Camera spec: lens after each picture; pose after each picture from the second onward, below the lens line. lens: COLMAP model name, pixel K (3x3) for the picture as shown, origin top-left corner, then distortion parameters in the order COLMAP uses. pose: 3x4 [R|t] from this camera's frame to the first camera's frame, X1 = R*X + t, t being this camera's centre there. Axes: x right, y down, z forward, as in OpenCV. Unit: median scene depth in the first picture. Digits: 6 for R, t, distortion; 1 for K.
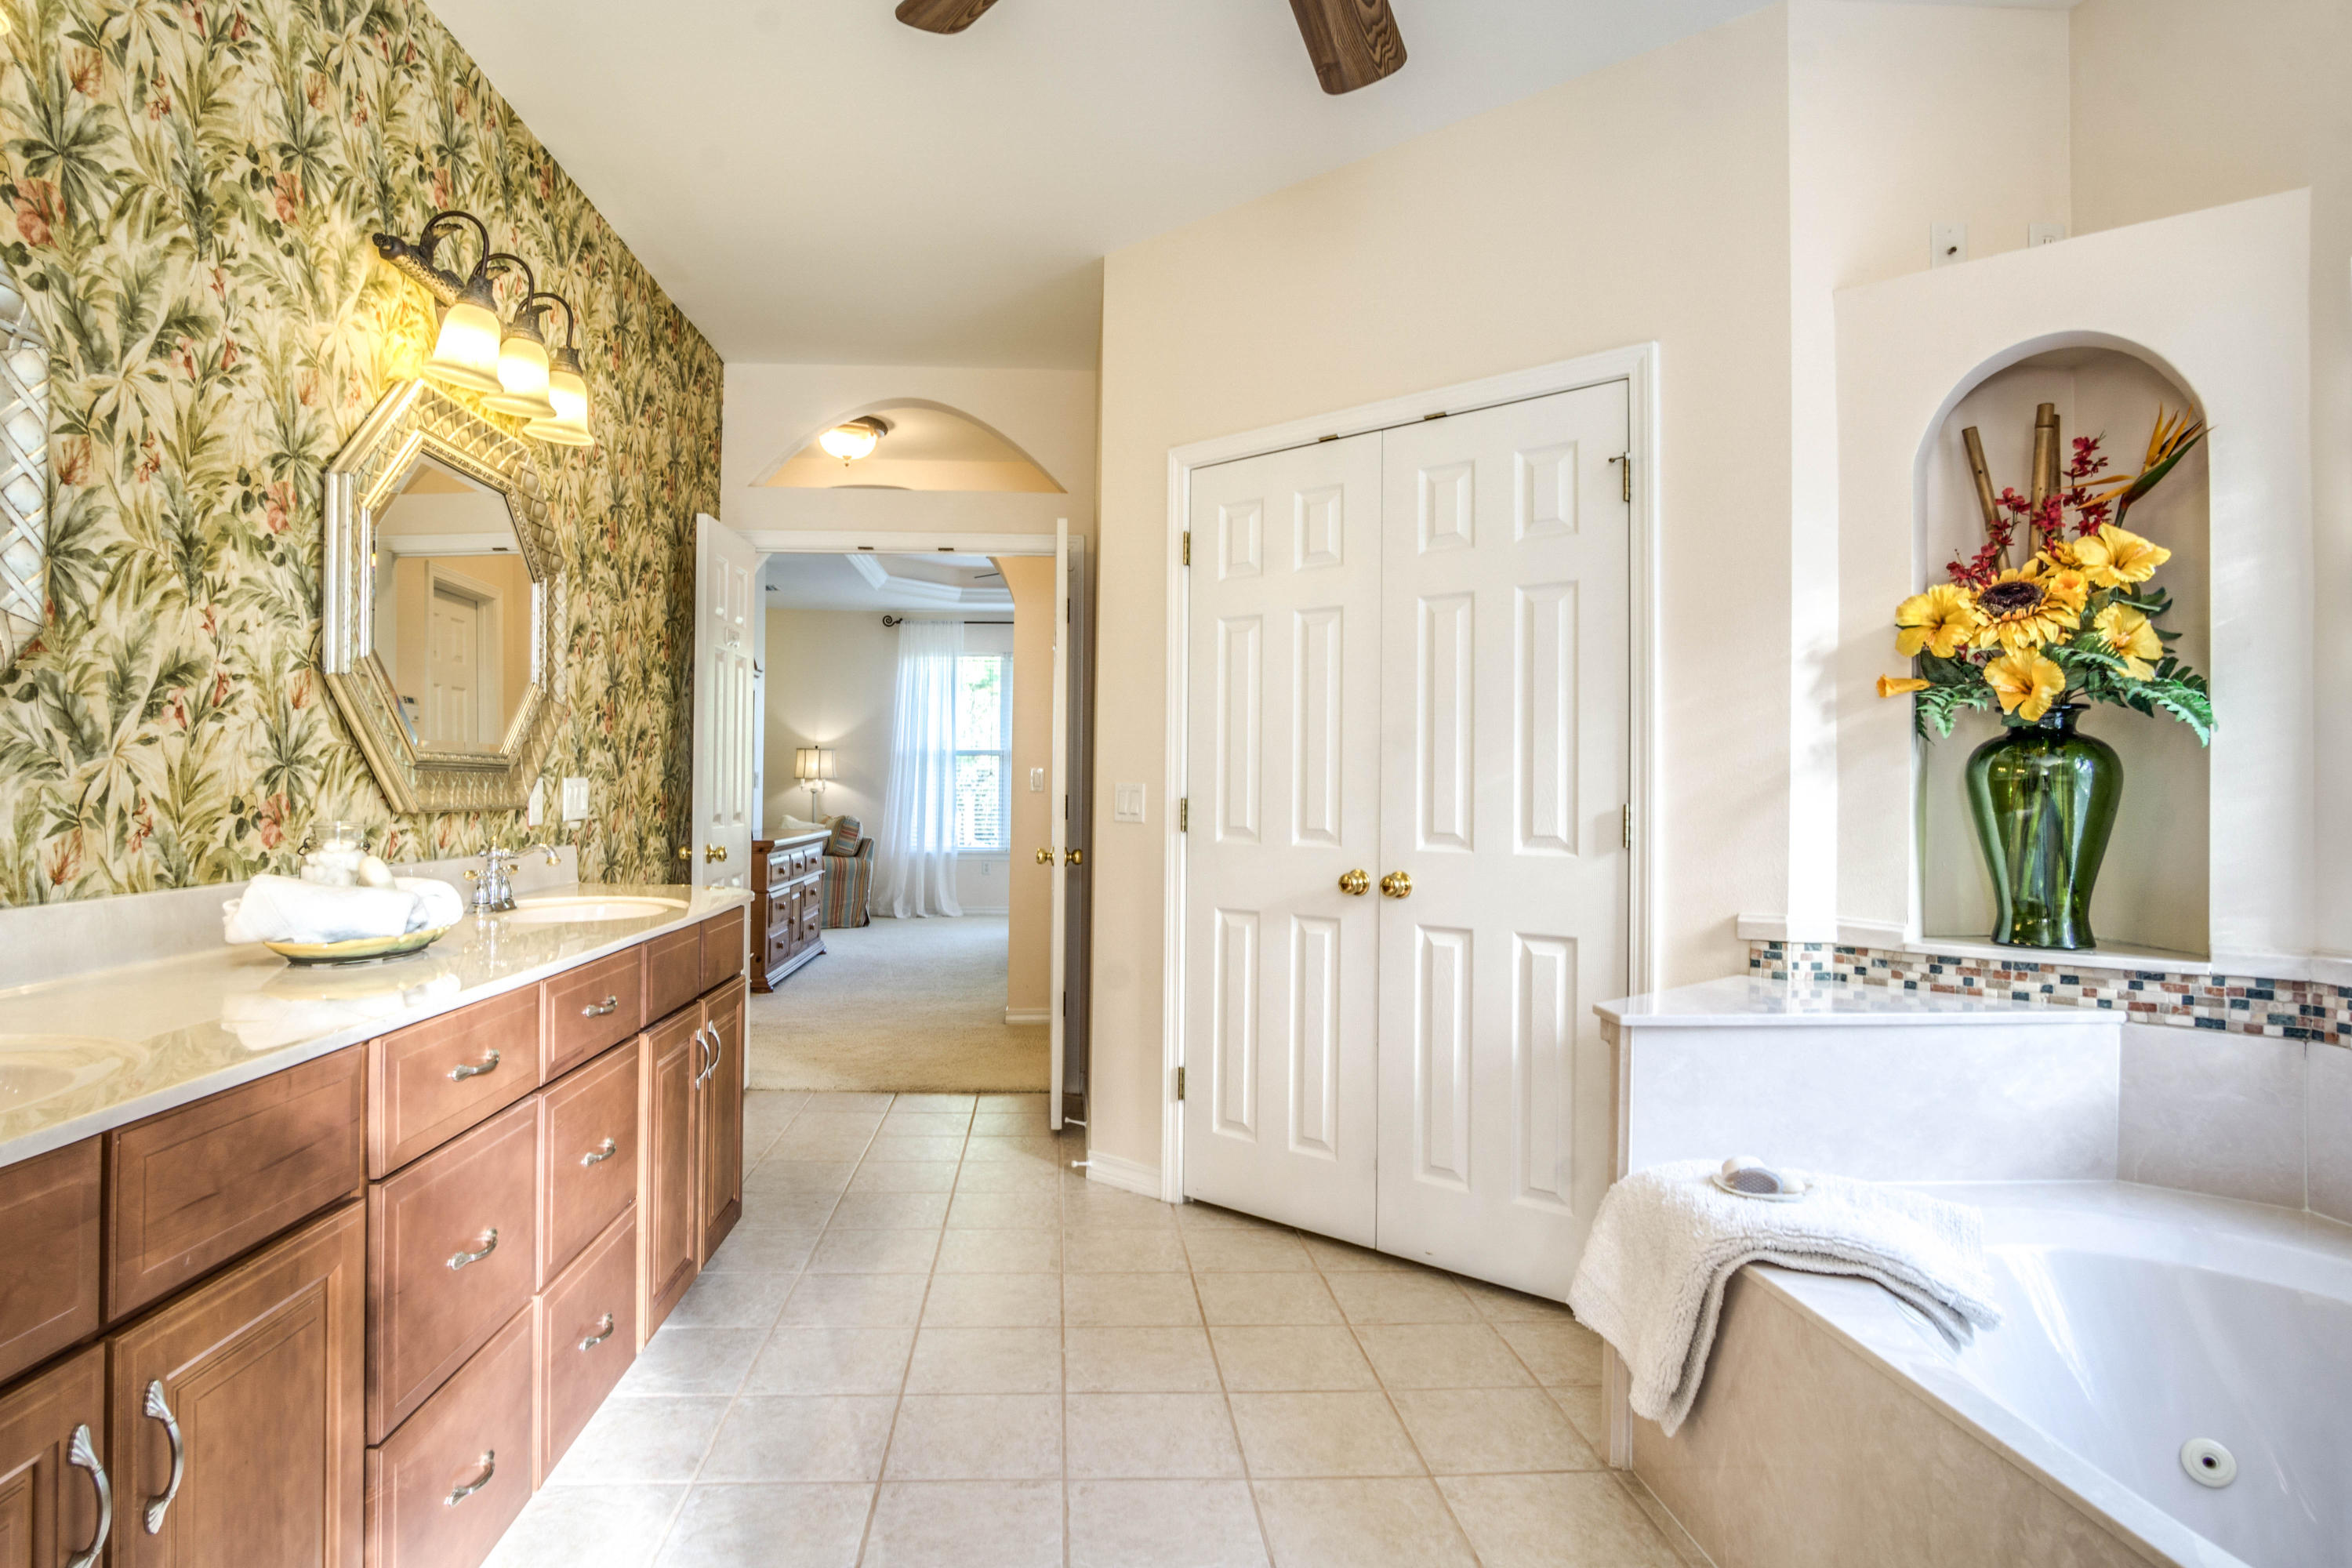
lens RADIAL K [[1281.3, 0, 1171.1], [0, 1281.3, 775.9], [0, 0, 1]] dist [-0.031718, 0.009232]
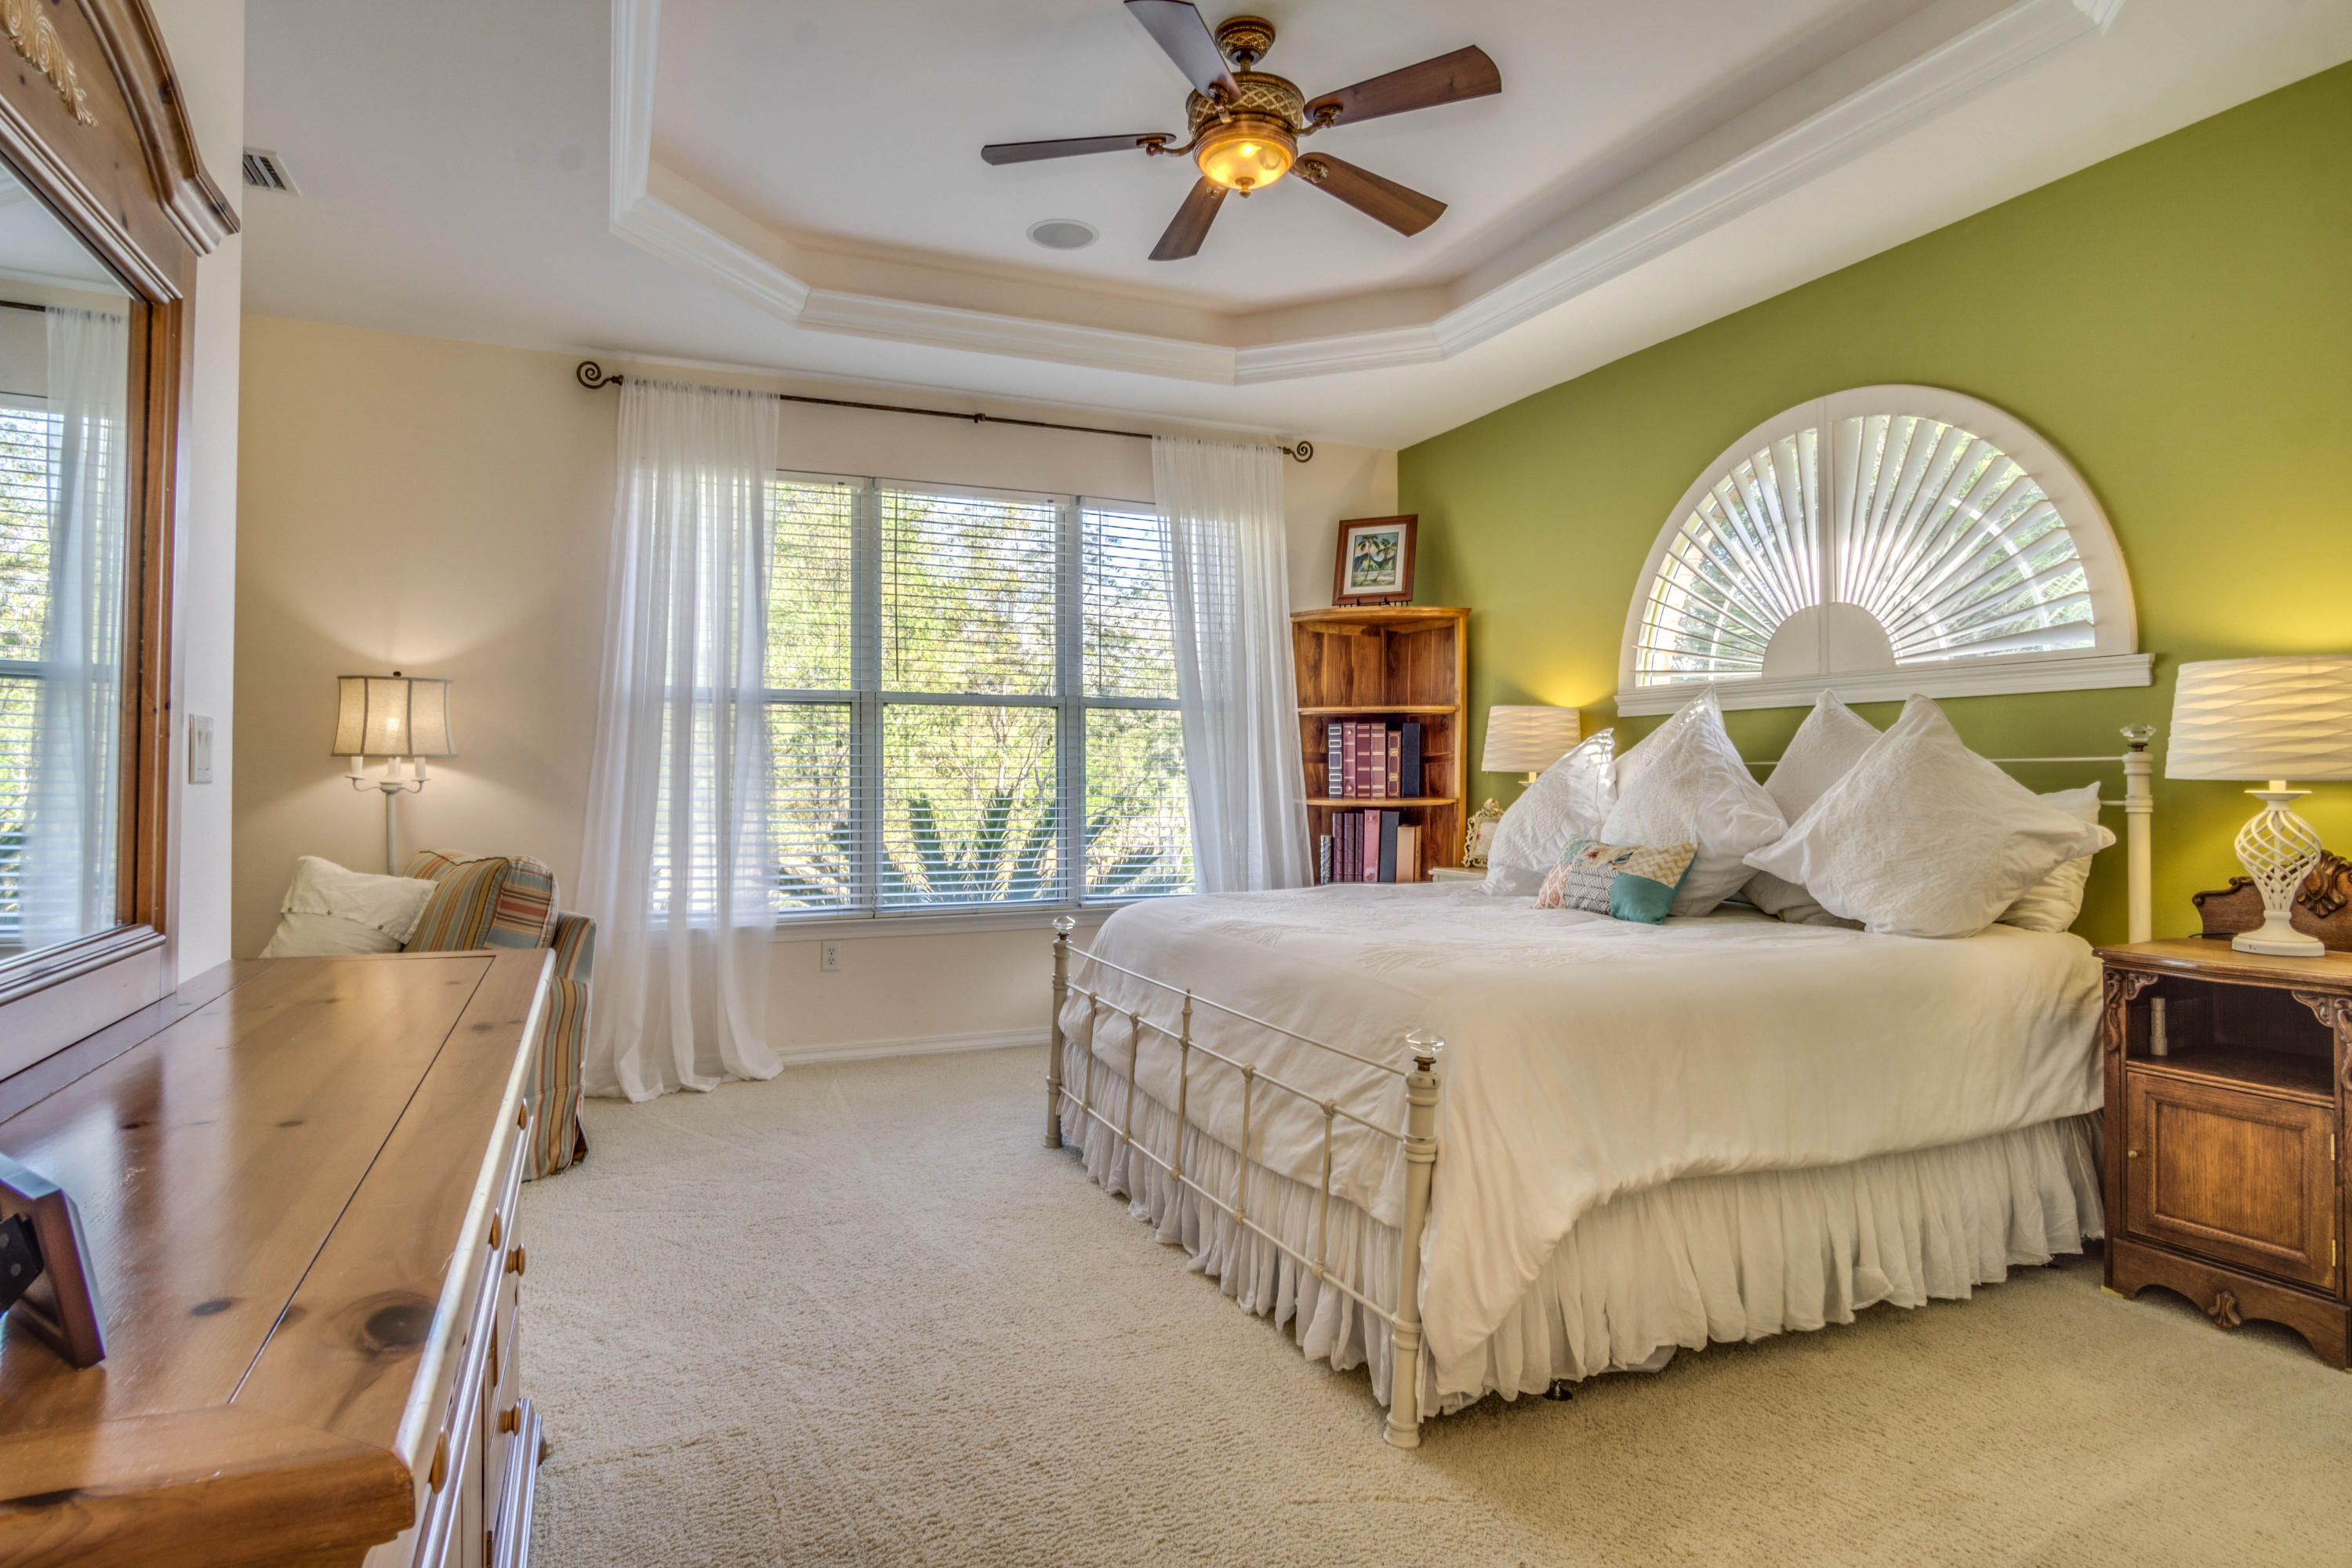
lens RADIAL K [[1281.3, 0, 1171.1], [0, 1281.3, 775.9], [0, 0, 1]] dist [-0.031718, 0.009232]
pose [[0.942912, -0.007104, 0.332967, -0.183751], [0.003189, 0.999919, 0.012304, 0.004130], [-0.333027, -0.010539, 0.942858, 0.556898]]
